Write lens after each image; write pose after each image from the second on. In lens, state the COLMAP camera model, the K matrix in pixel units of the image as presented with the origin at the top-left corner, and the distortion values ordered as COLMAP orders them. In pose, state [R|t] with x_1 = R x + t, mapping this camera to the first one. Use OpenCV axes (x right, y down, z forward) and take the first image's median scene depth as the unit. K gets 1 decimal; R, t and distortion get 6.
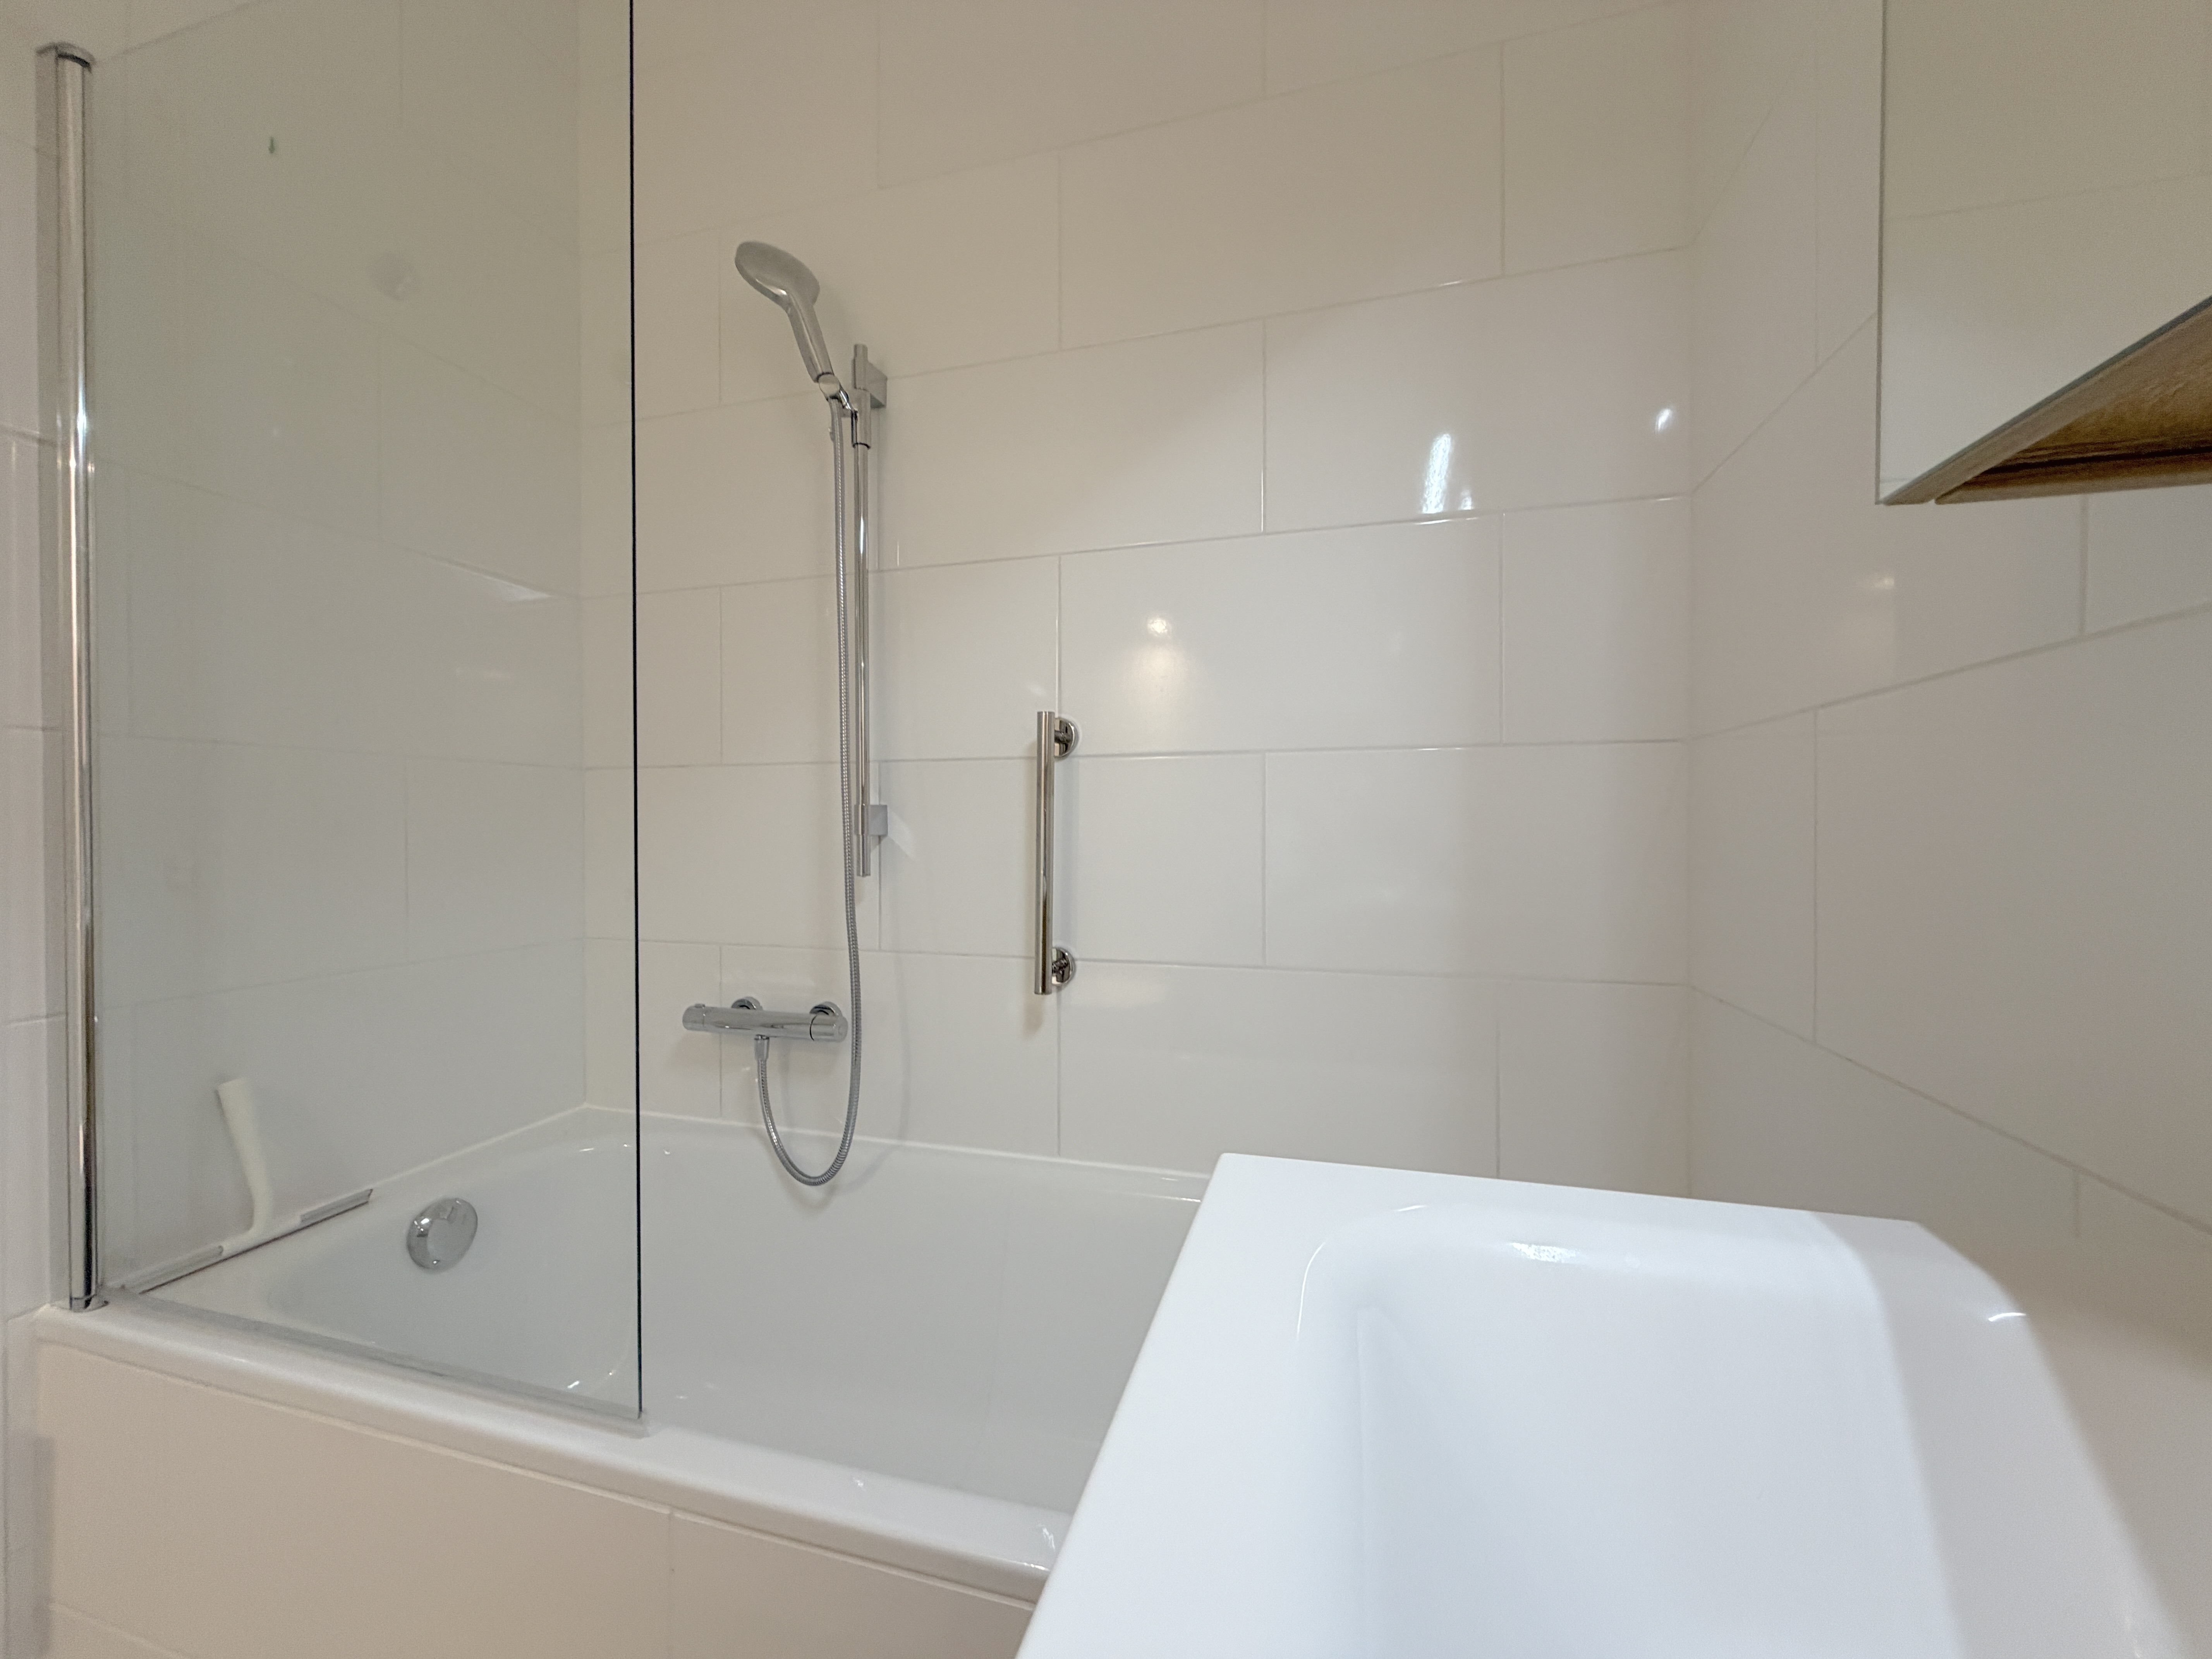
lens RADIAL K [[889.4, 0, 1094.8], [0, 889.4, 847.9], [0, 0, 1]] dist [0.000502, -0.000150]
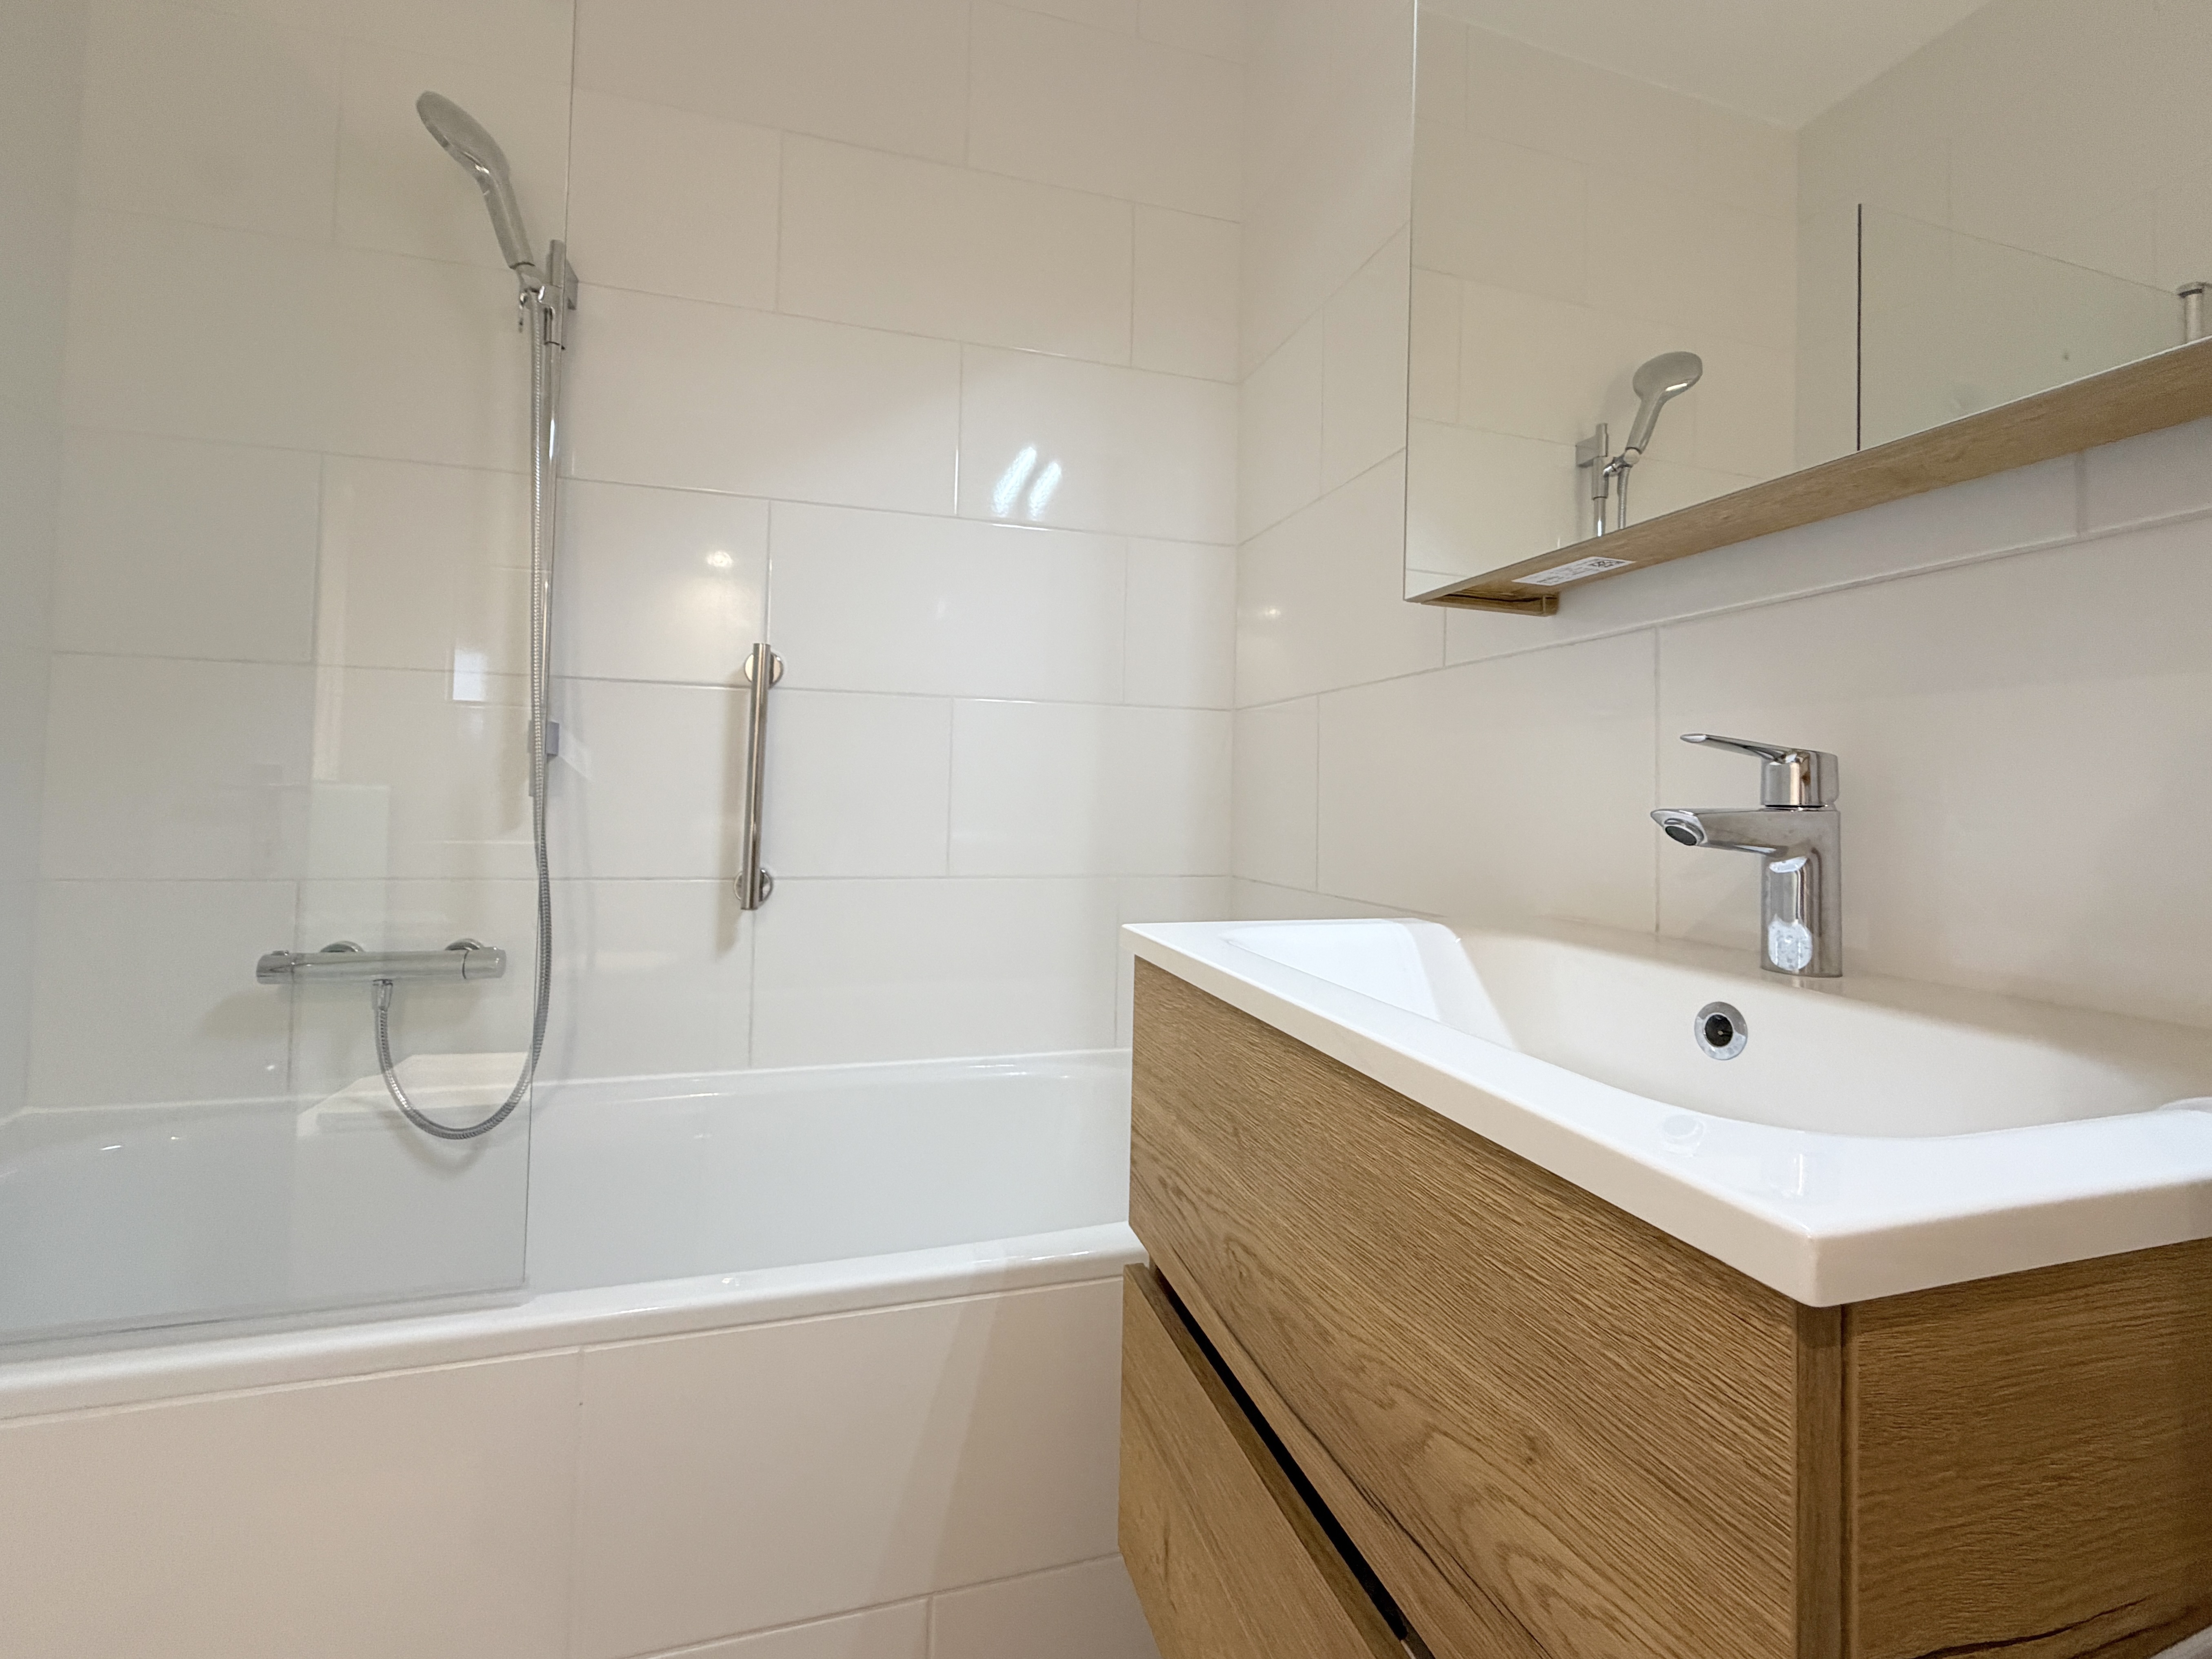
lens RADIAL K [[918.4, 0, 1113.9], [0, 918.4, 801.1], [0, 0, 1]] dist [0.001246, 0.000055]
pose [[0.836274, 0.013707, 0.548141, -0.286290], [-0.008816, 0.999894, -0.011554, 0.042351], [-0.548242, 0.004830, 0.836306, -0.149667]]
